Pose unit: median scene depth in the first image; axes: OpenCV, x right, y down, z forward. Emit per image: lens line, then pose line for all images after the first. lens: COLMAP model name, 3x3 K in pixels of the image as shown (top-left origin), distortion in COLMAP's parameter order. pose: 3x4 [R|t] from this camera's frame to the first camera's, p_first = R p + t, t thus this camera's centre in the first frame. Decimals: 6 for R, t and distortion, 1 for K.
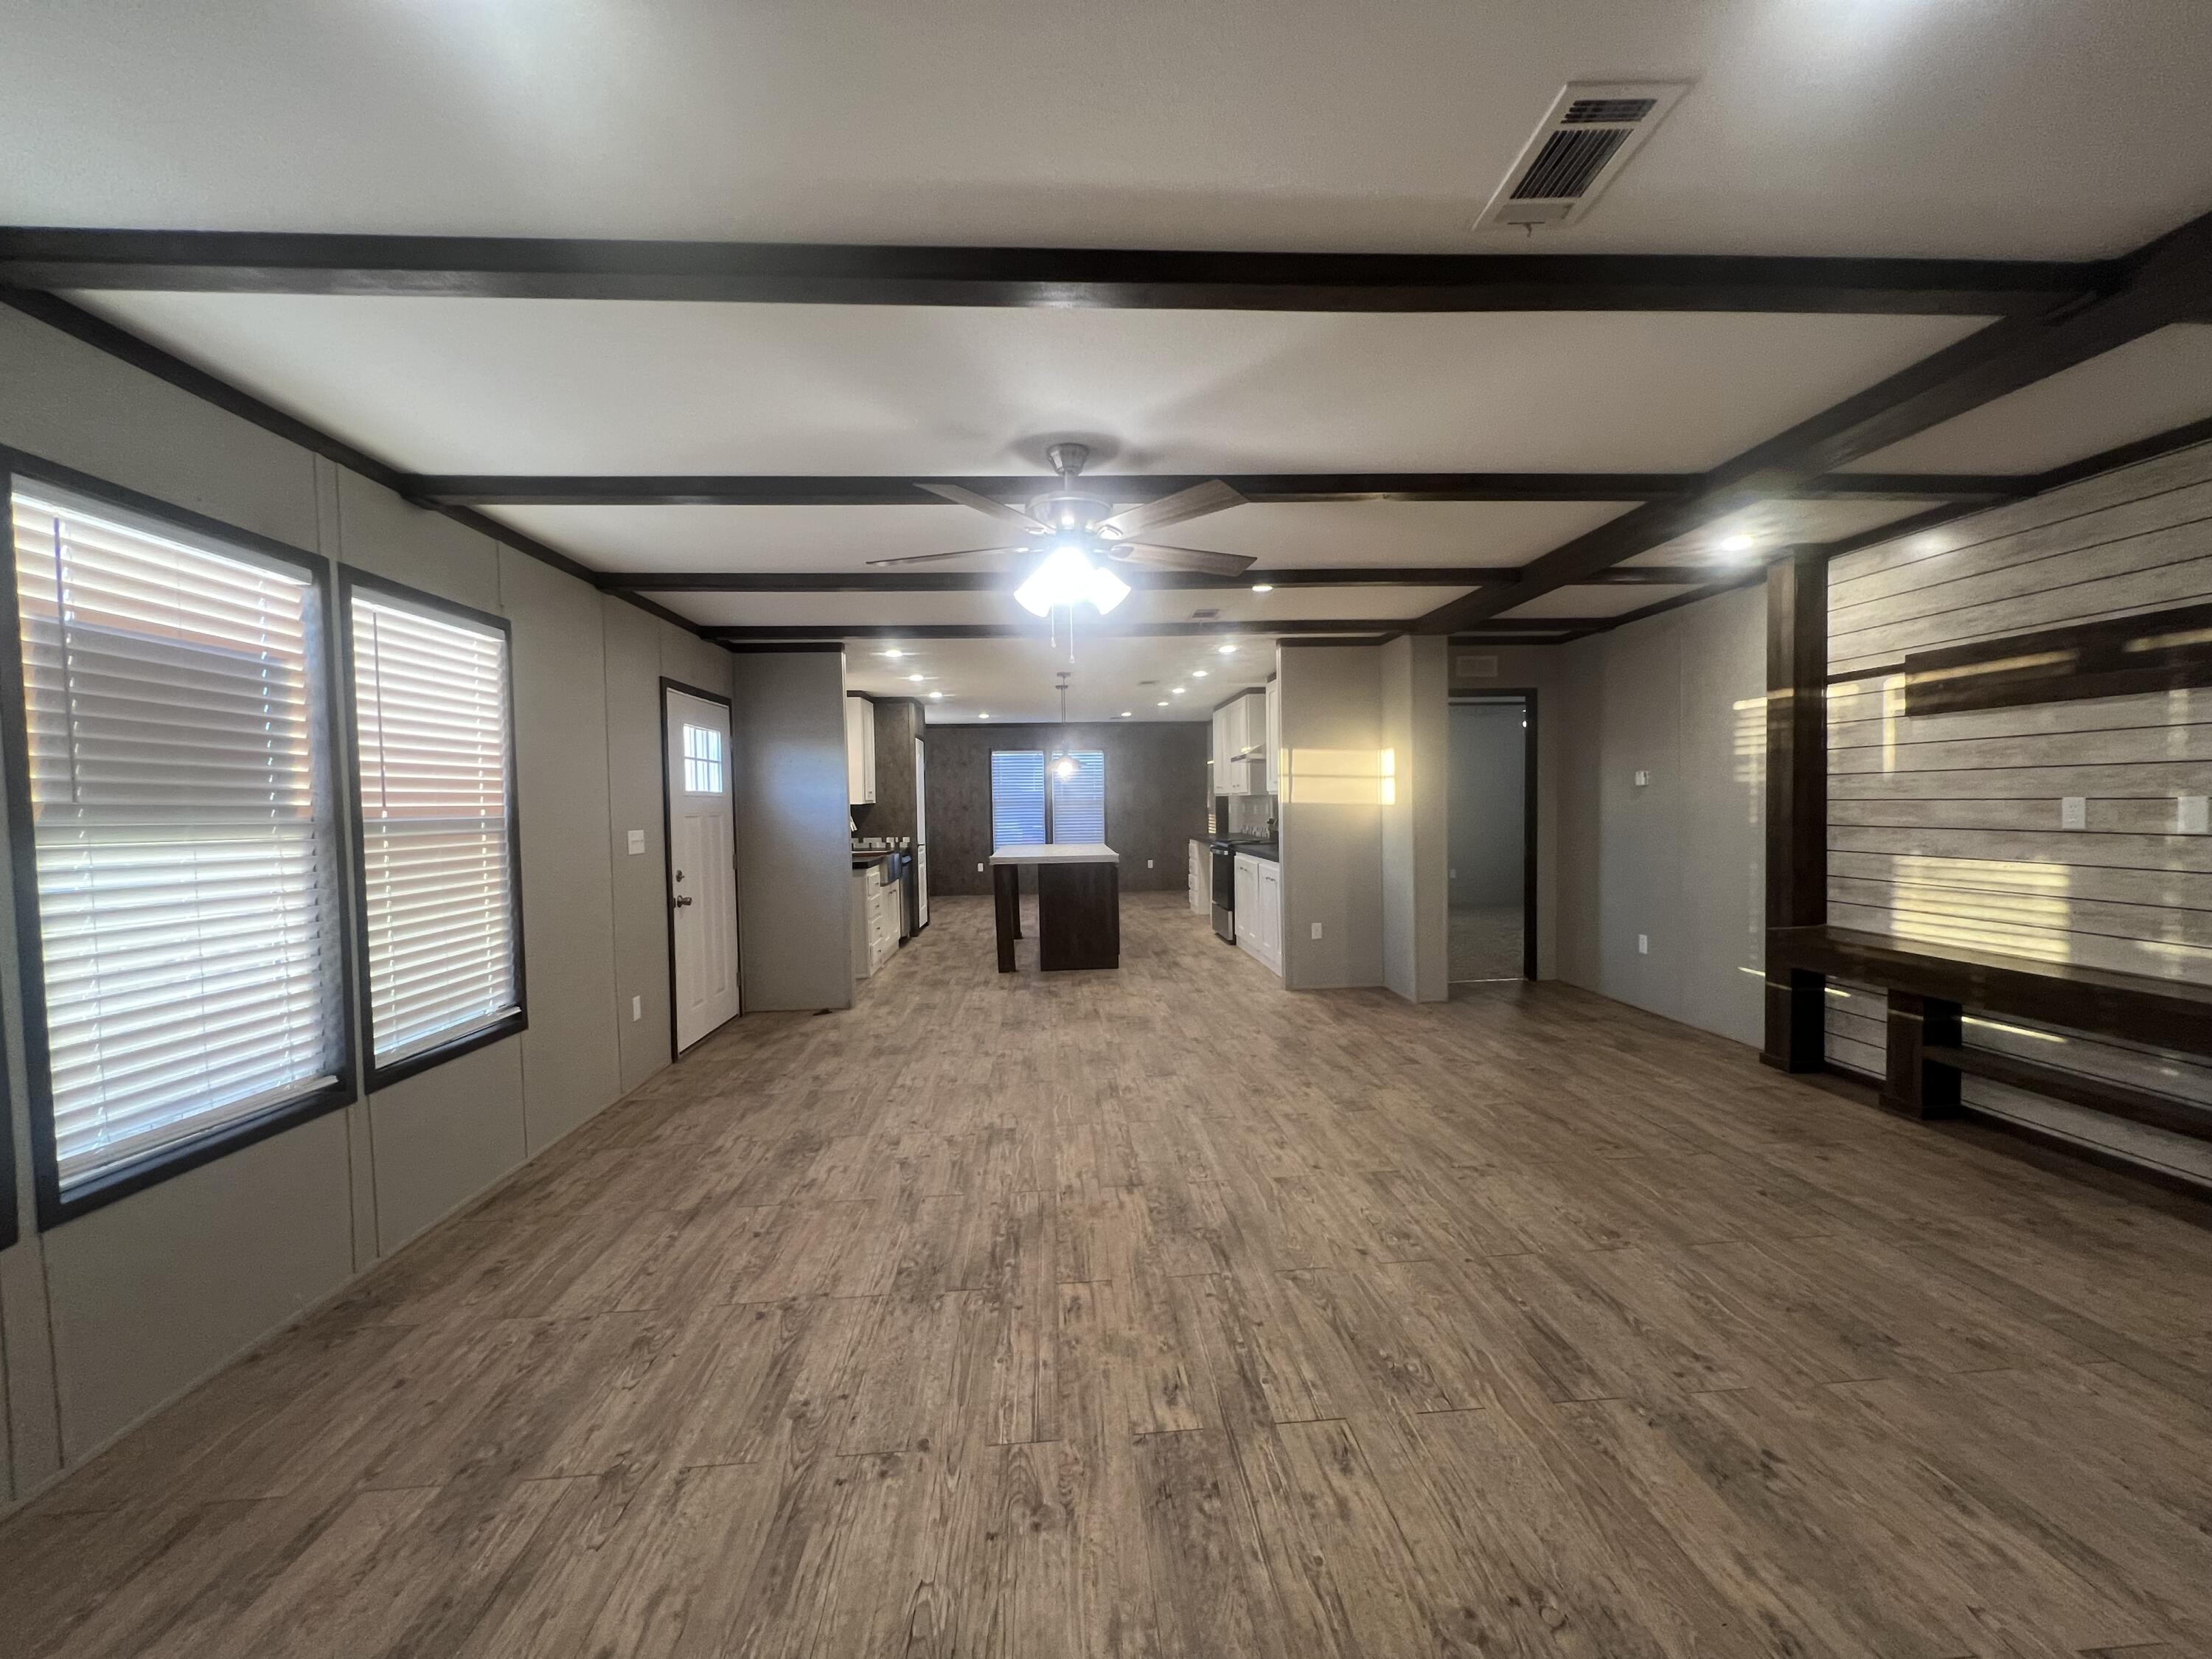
lens RADIAL K [[890.3, 0, 1112.7], [0, 890.3, 828.3], [0, 0, 1]] dist [-0.003073, 0.000686]
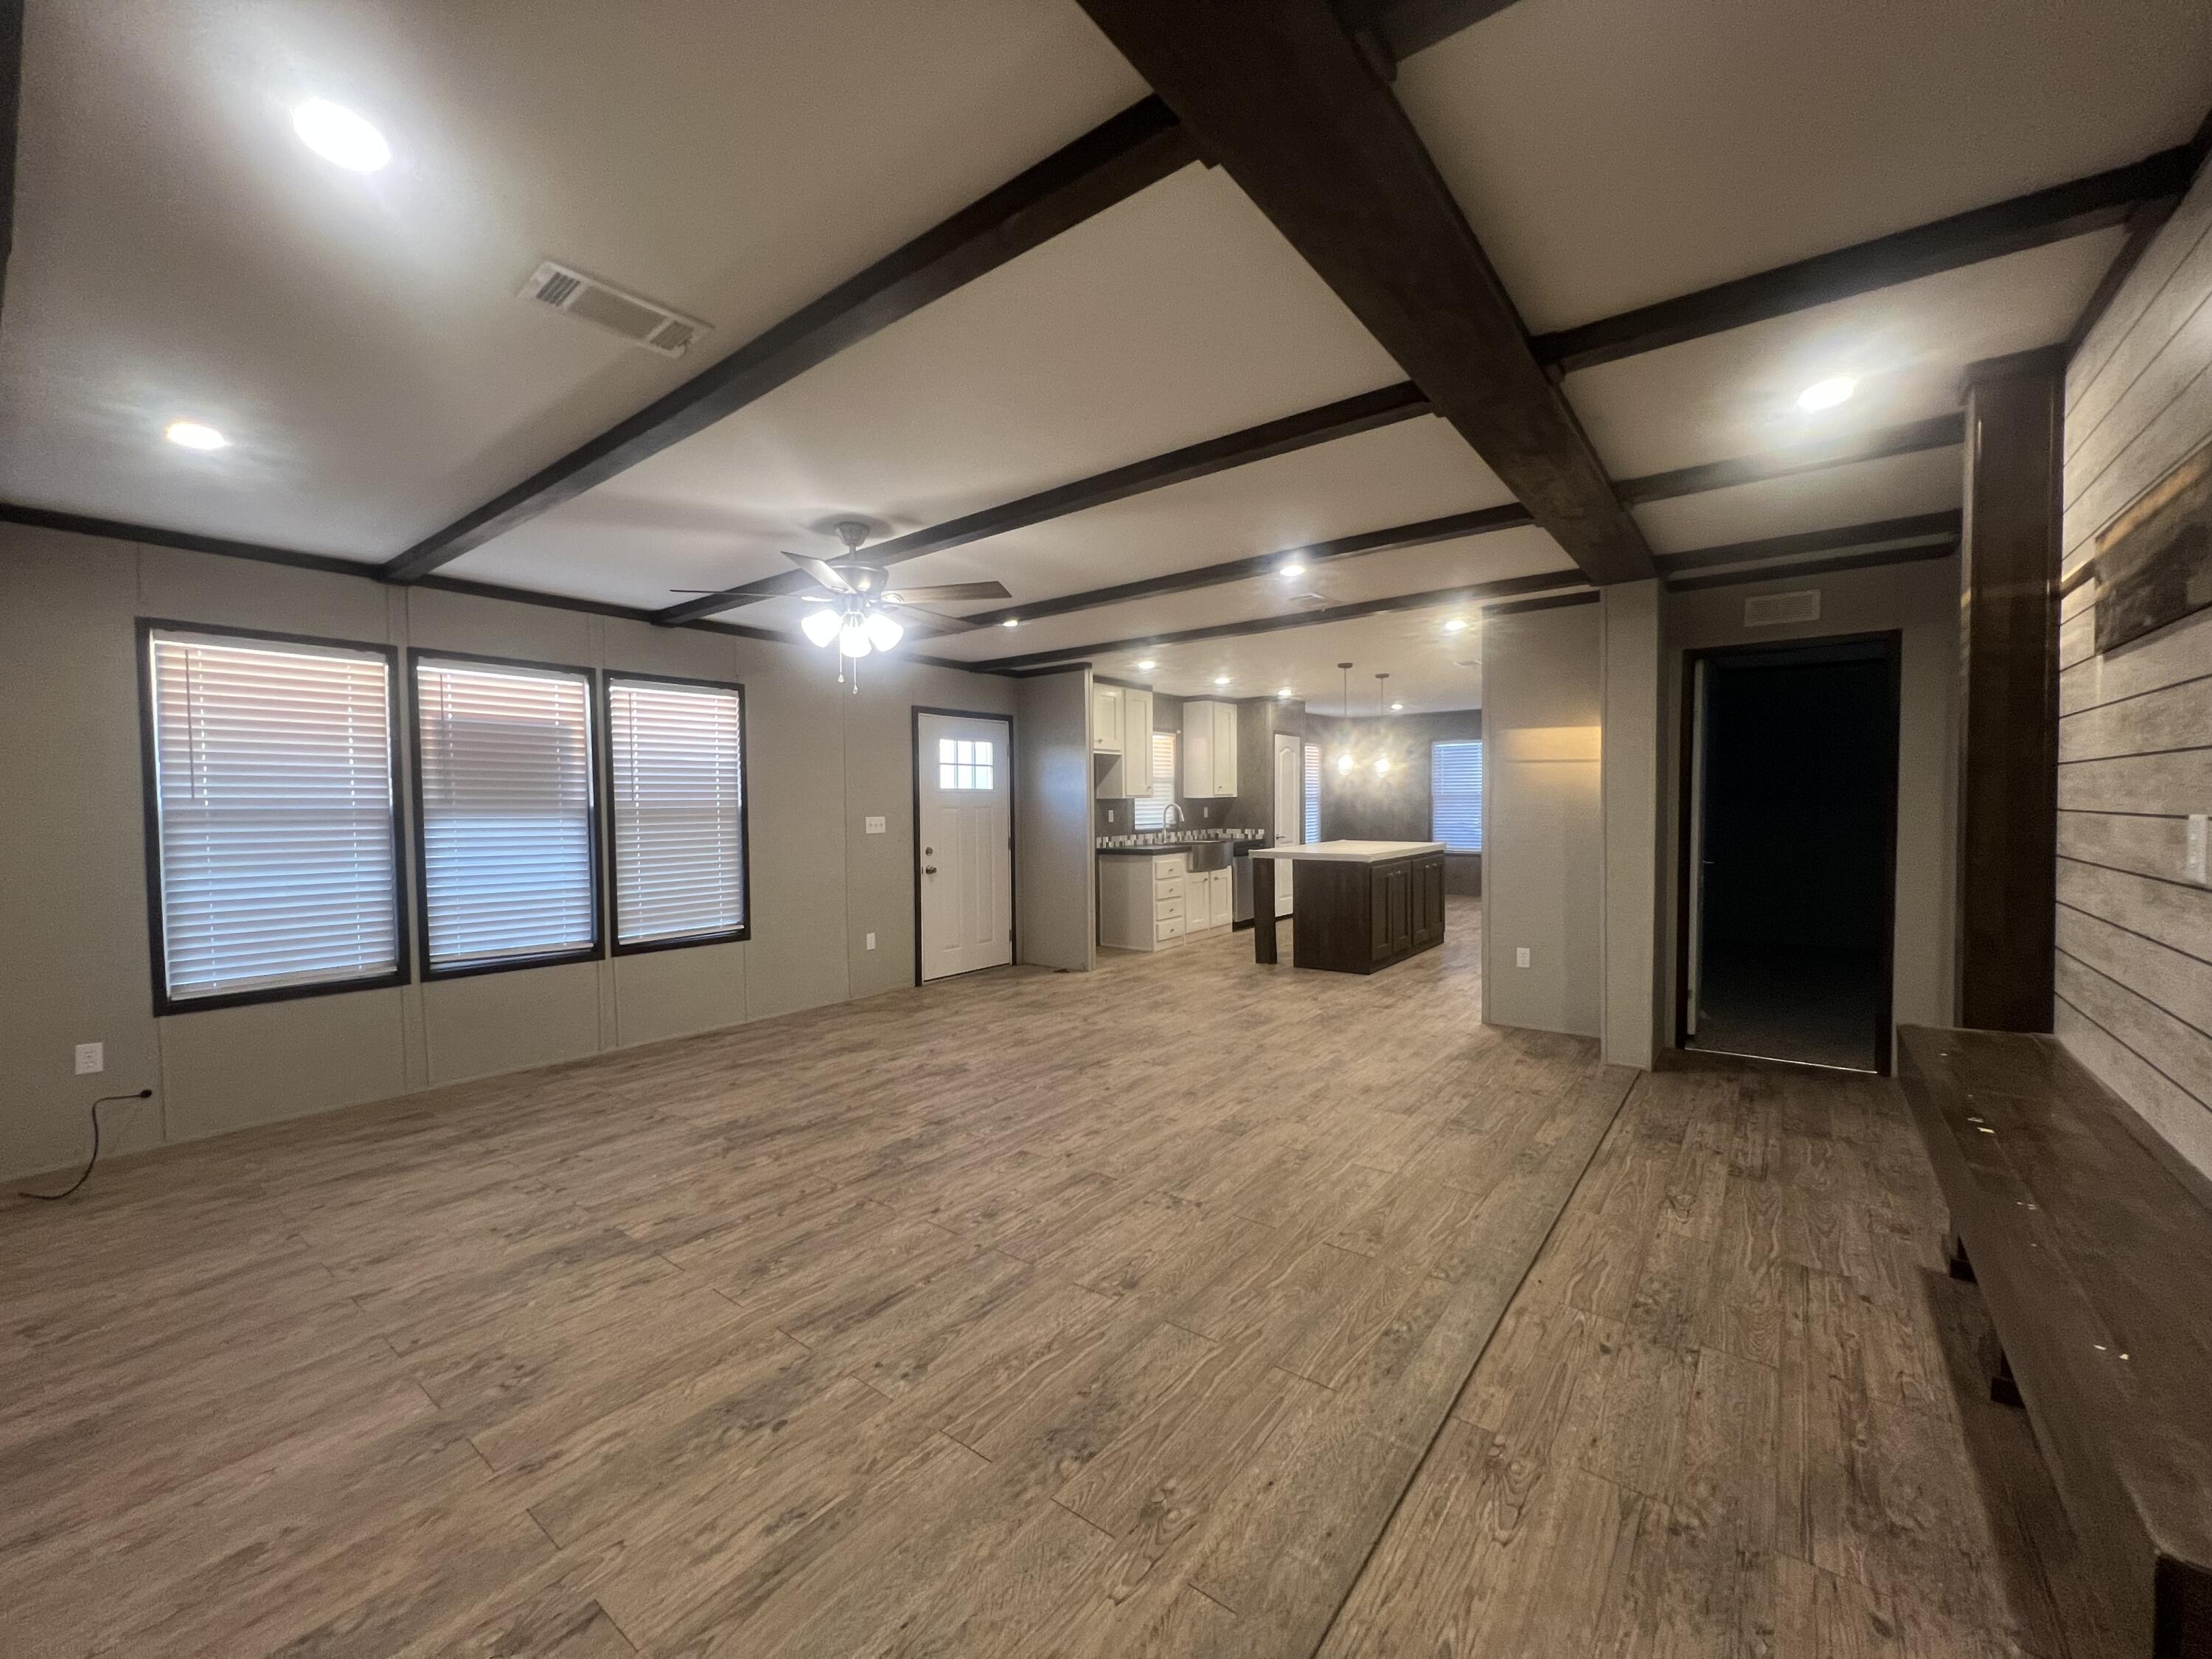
lens RADIAL K [[890.3, 0, 1111.6], [0, 890.3, 834.9], [0, 0, 1]] dist [-0.003073, 0.000686]
pose [[0.747023, 0.036088, -0.663818, 1.027274], [-0.023635, 0.999336, 0.027731, -0.026135], [0.664378, -0.005026, 0.747380, 0.278478]]
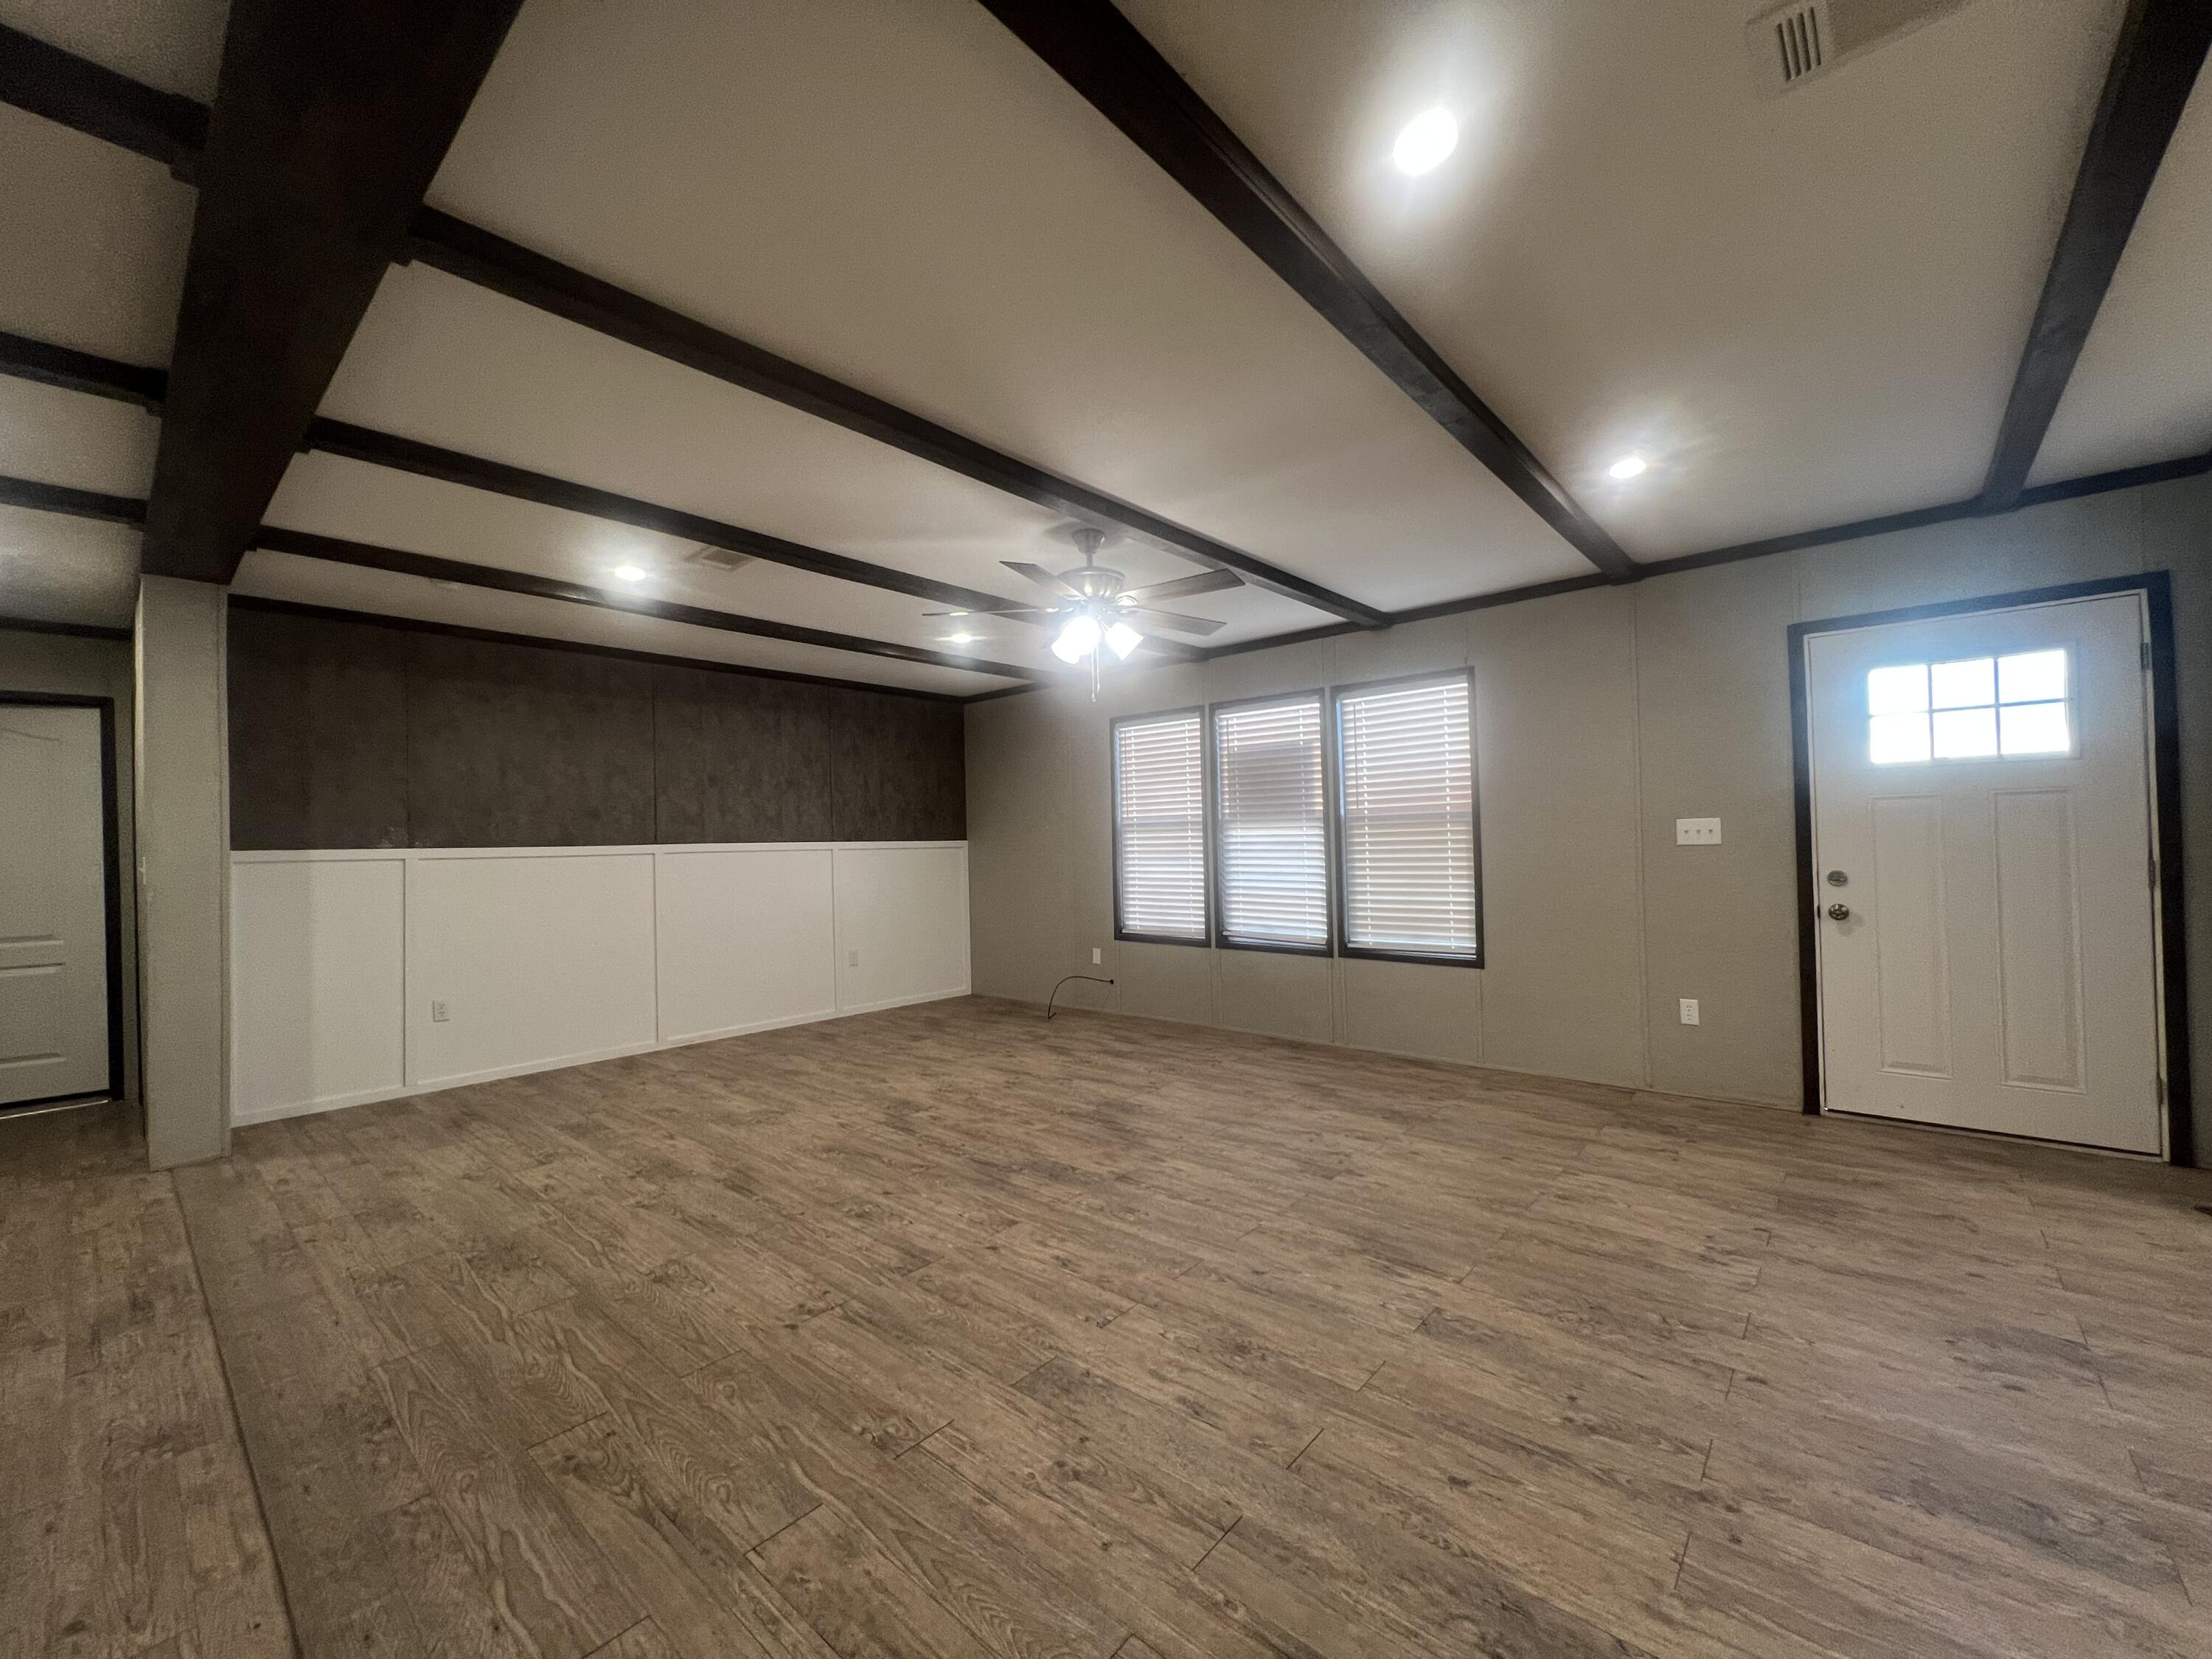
lens RADIAL K [[890.3, 0, 1105.8], [0, 890.3, 831.5], [0, 0, 1]] dist [-0.003073, 0.000686]
pose [[-0.711740, 0.032184, -0.701706, 0.788905], [0.021956, 0.999481, 0.023572, -0.028393], [0.702100, 0.001370, -0.712077, 1.812137]]
